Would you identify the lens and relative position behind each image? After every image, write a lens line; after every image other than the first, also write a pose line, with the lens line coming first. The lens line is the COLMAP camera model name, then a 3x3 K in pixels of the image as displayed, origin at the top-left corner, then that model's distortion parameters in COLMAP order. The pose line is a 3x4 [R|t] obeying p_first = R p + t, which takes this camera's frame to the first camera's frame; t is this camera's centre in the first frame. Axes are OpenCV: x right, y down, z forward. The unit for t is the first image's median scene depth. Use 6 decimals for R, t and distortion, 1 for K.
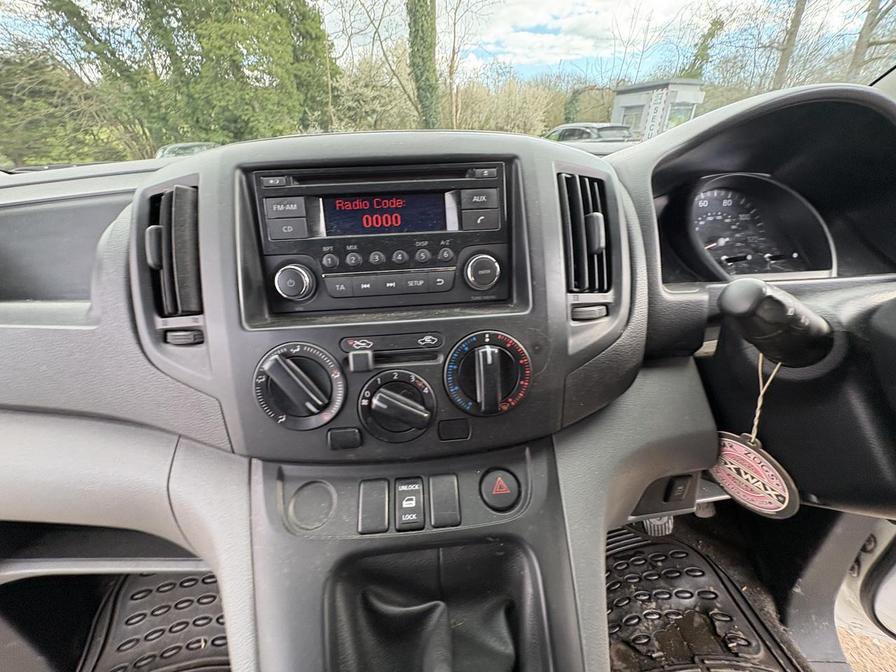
lens RADIAL K [[358.3, 0, 448.5], [0, 358.3, 334.0], [0, 0, 1]] dist [-0.002347, 0.000591]
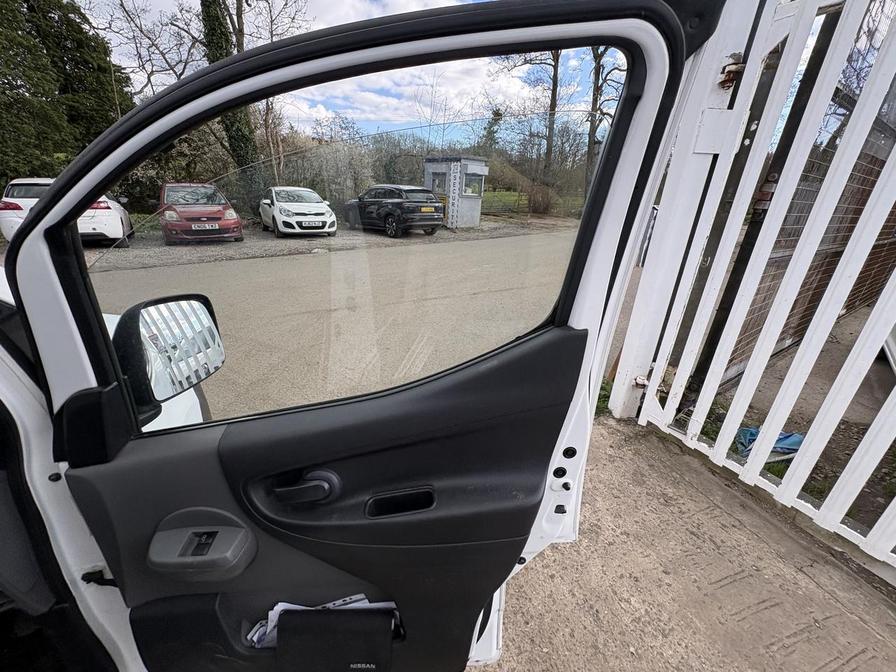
lens RADIAL K [[355.5, 0, 443.5], [0, 355.5, 337.2], [0, 0, 1]] dist [0.001194, 0.000211]
pose [[0.937920, -0.078738, 0.337795, 0.096257], [0.111769, 0.990554, -0.079443, -0.010290], [-0.328349, 0.112266, 0.937861, -0.035224]]
